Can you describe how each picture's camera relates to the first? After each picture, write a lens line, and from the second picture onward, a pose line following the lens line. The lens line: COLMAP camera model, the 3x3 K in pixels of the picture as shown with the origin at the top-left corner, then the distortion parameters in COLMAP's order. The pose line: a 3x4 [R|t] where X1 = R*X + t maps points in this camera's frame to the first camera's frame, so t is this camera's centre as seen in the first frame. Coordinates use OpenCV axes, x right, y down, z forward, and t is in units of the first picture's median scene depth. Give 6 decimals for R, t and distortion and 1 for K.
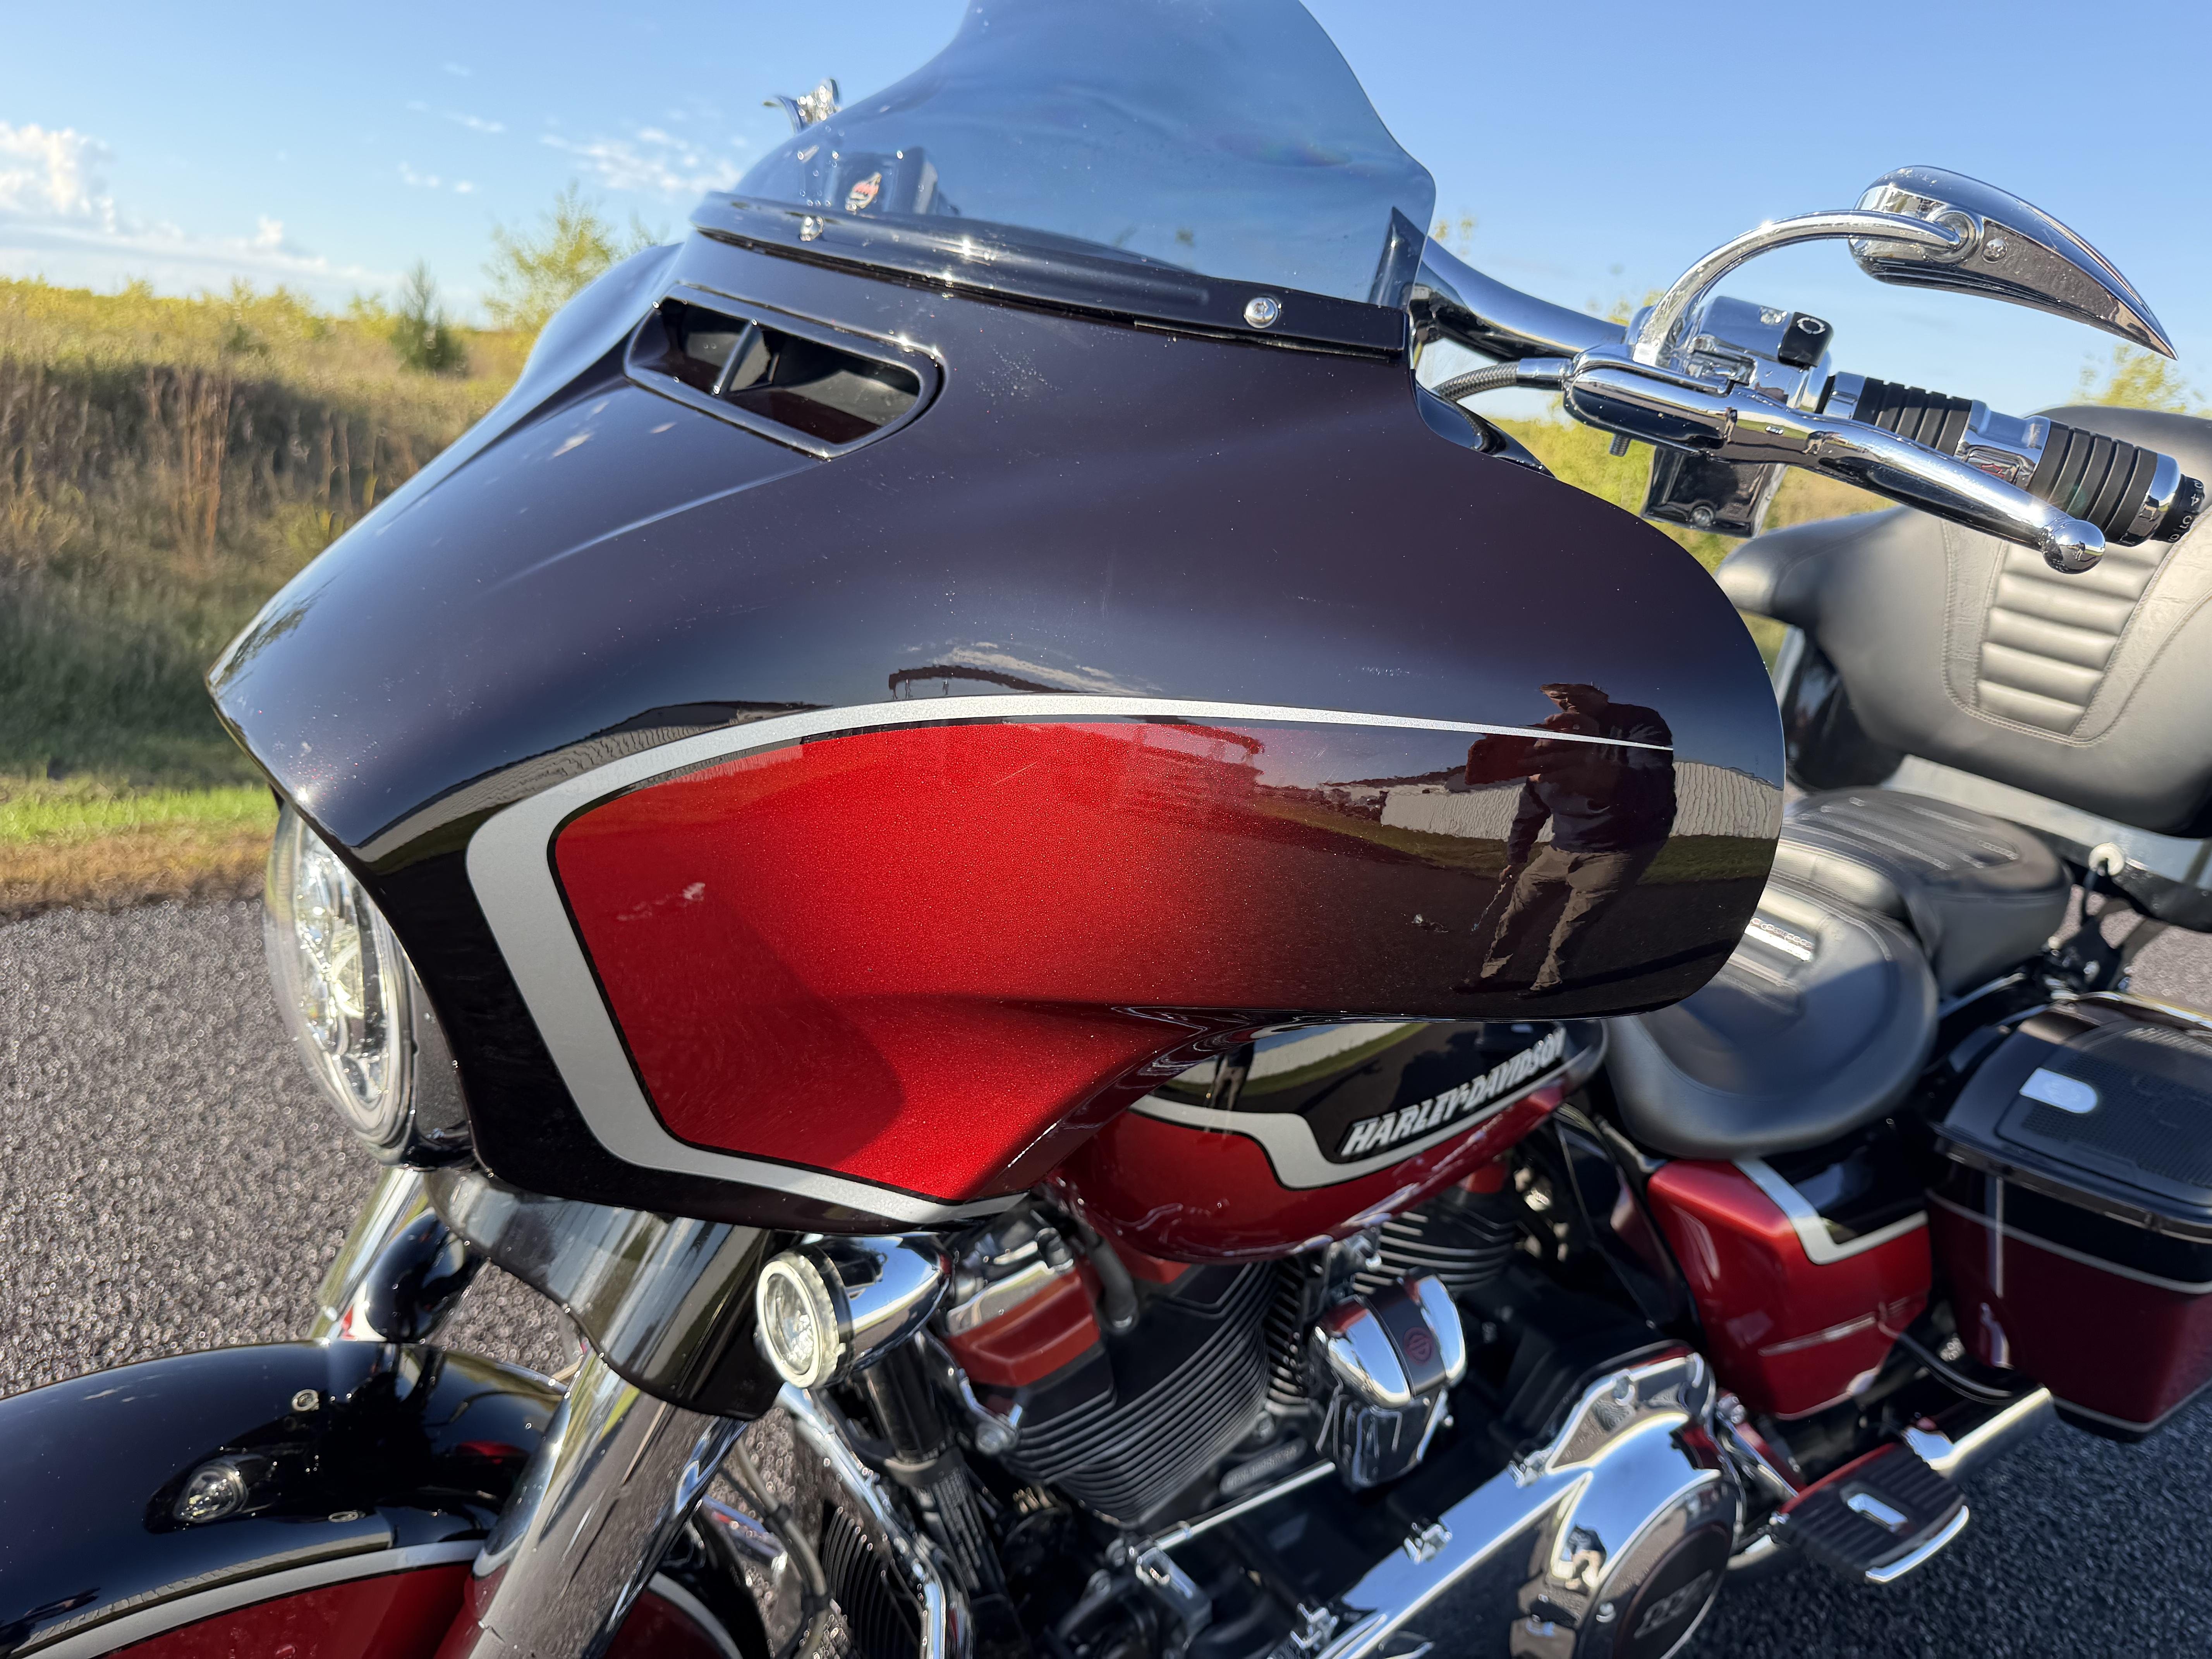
lens RADIAL K [[1561.0, 0, 1094.8], [0, 1561.0, 843.8], [0, 0, 1]] dist [0.017075, -0.028084]
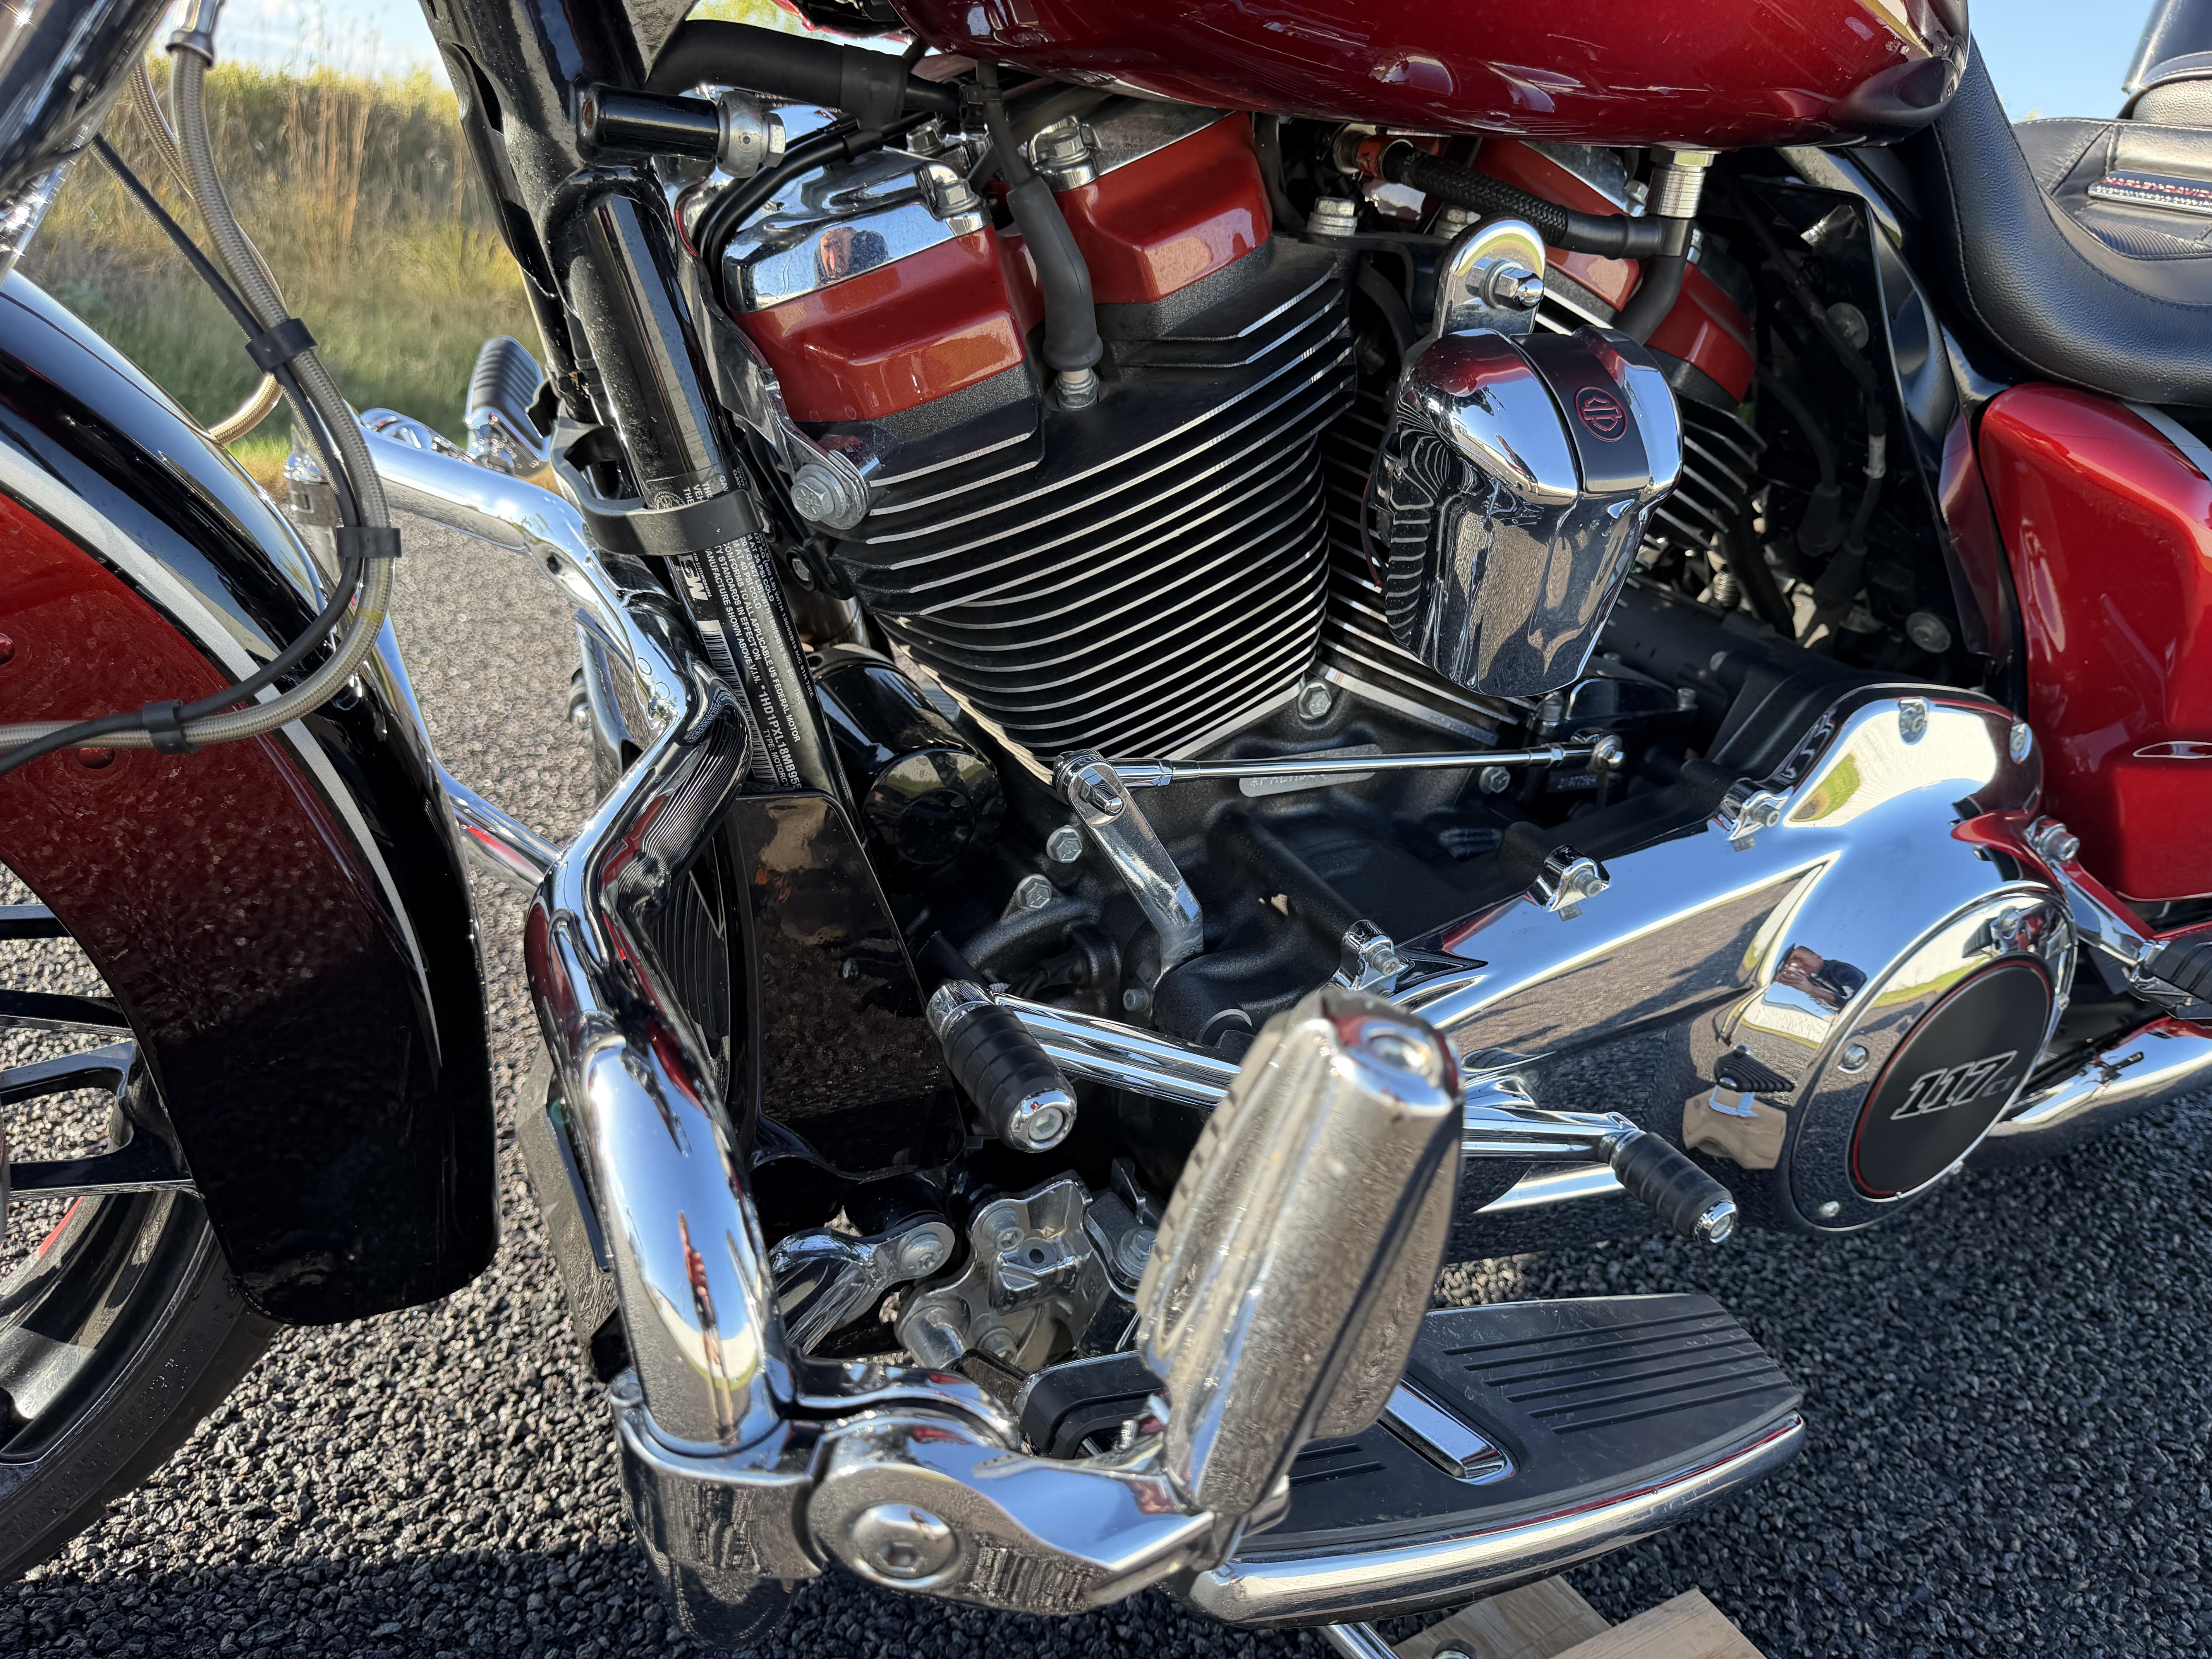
lens RADIAL K [[1561.0, 0, 1083.6], [0, 1561.0, 842.8], [0, 0, 1]] dist [0.017075, -0.028084]
pose [[0.992960, 0.071772, -0.094235, 0.079569], [-0.062911, 0.993596, 0.093852, 0.385041], [0.100367, -0.087263, 0.991116, 0.378733]]
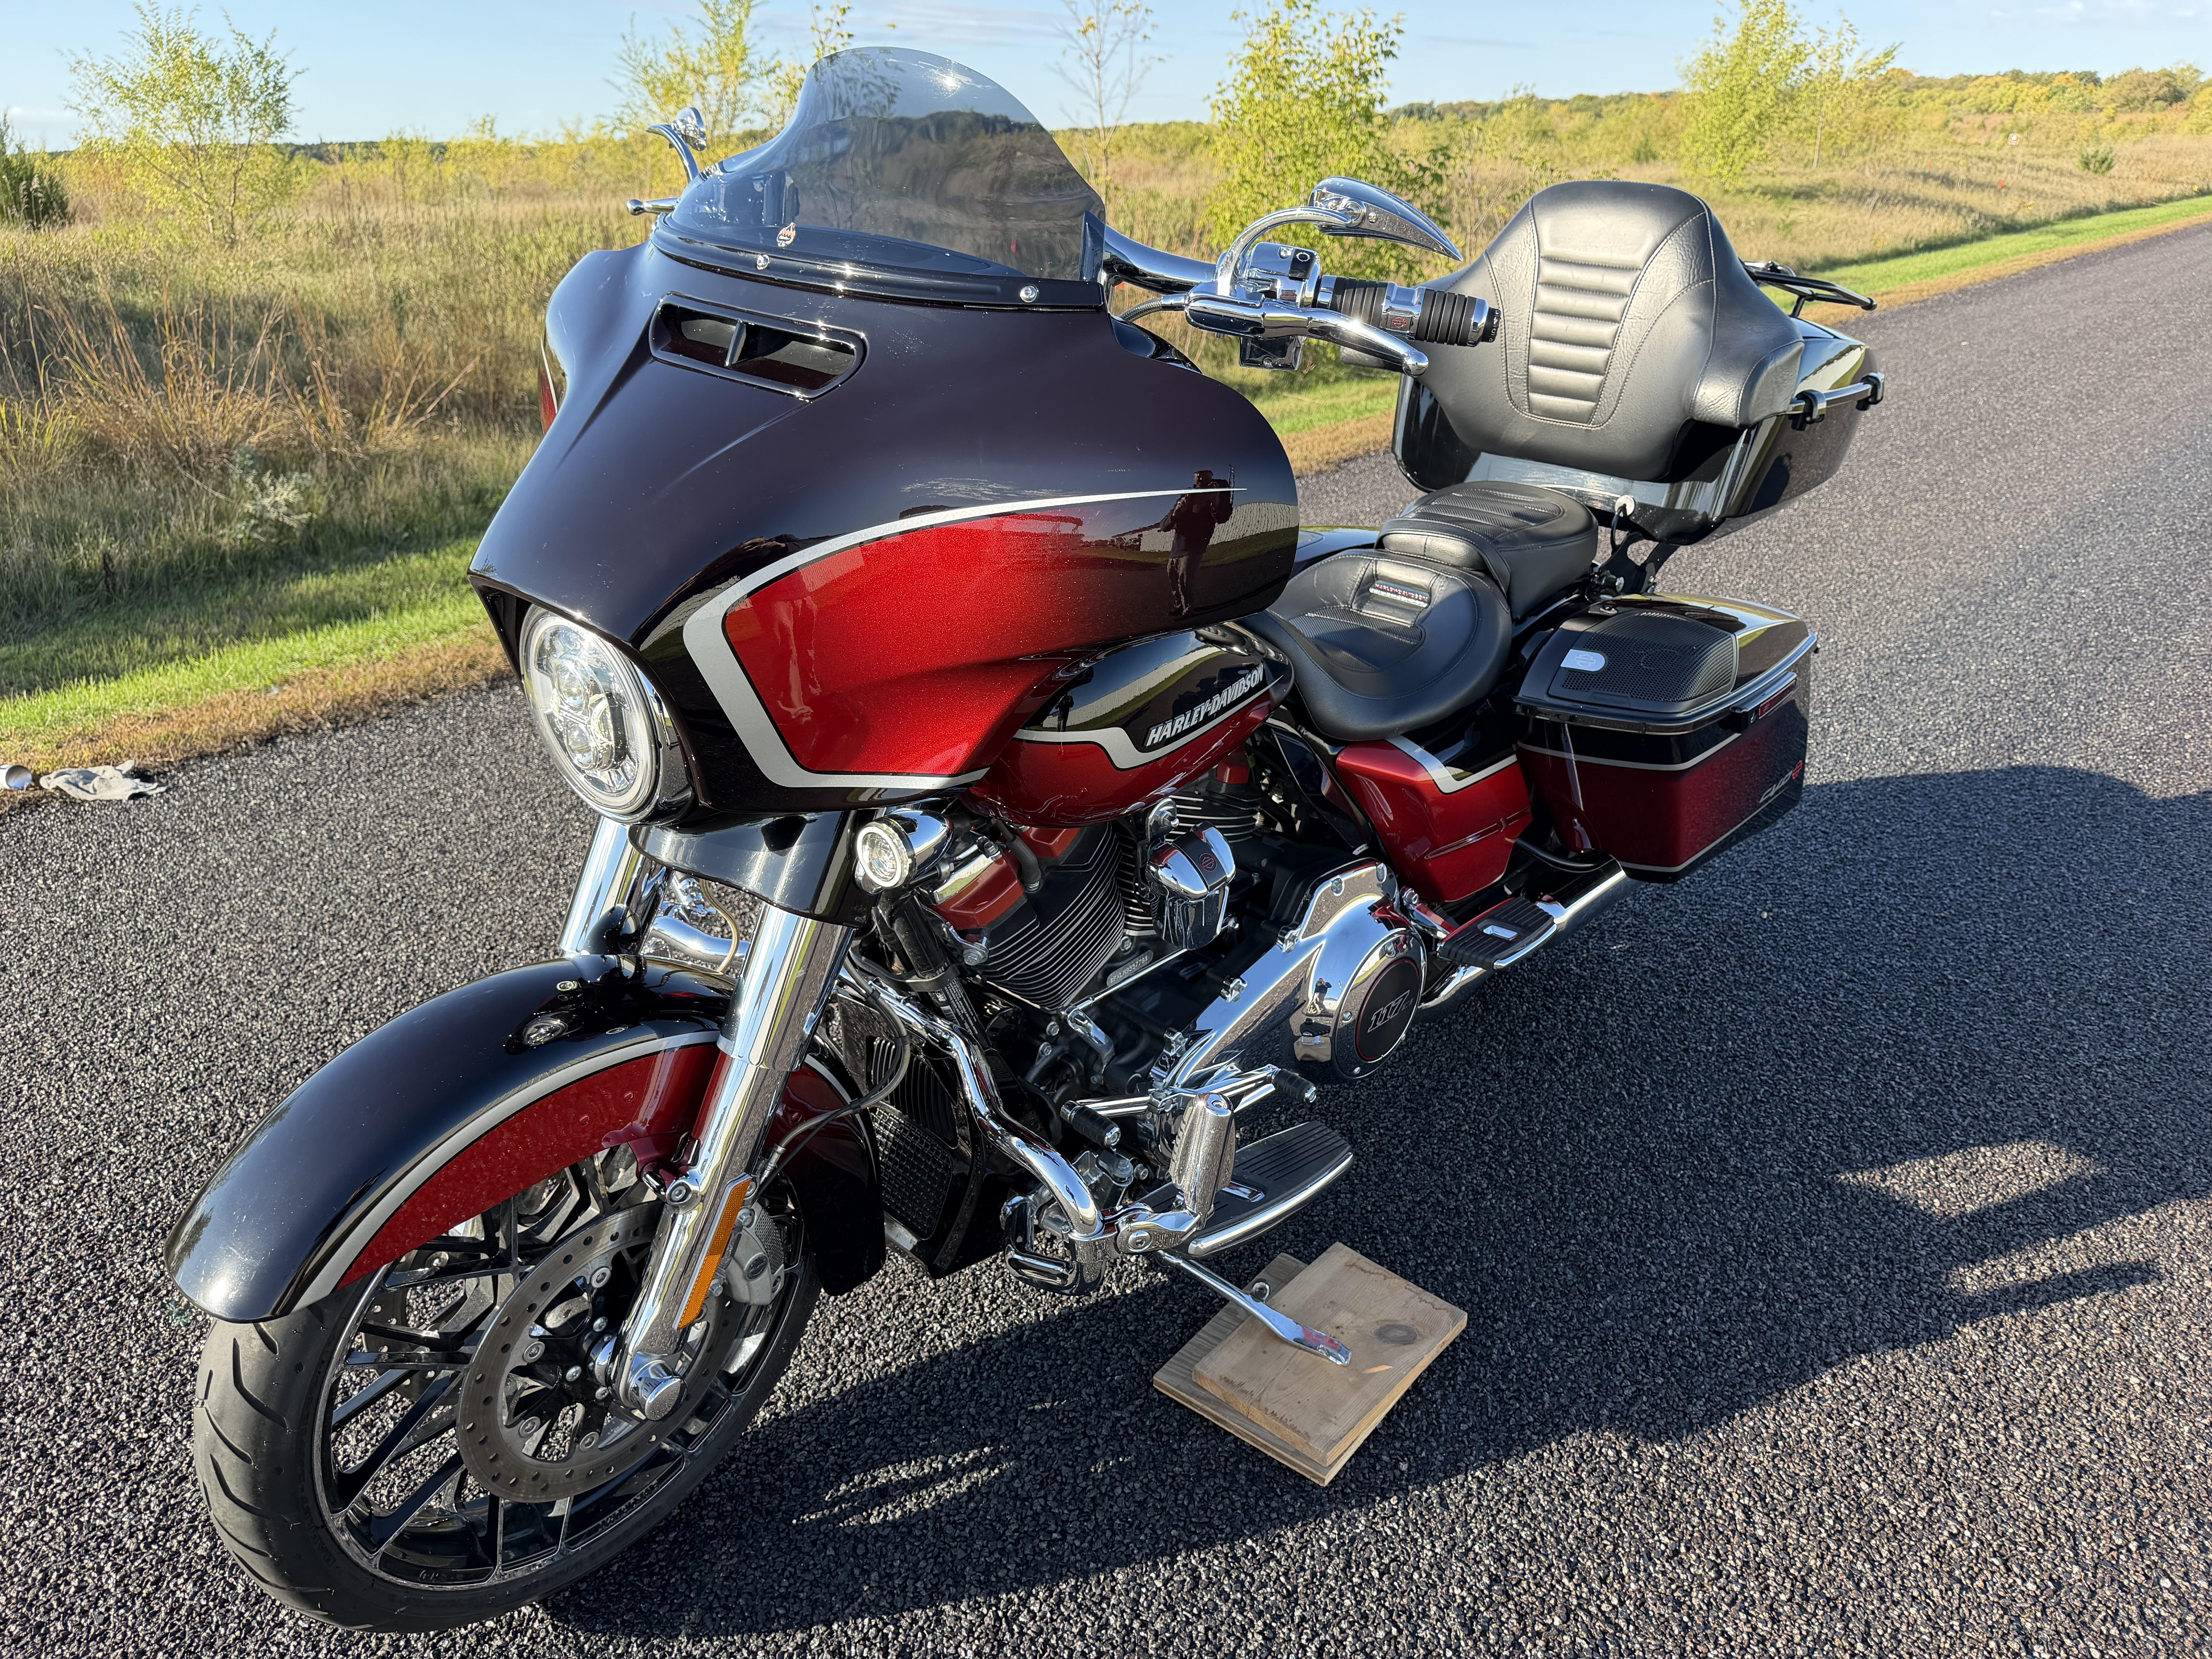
lens RADIAL K [[1561.0, 0, 1119.5], [0, 1561.0, 828.6], [0, 0, 1]] dist [0.017075, -0.028084]
pose [[0.974394, -0.176565, 0.139216, -0.099813], [0.155056, 0.976043, 0.152635, 0.012648], [-0.162831, -0.127140, 0.978428, -0.559227]]
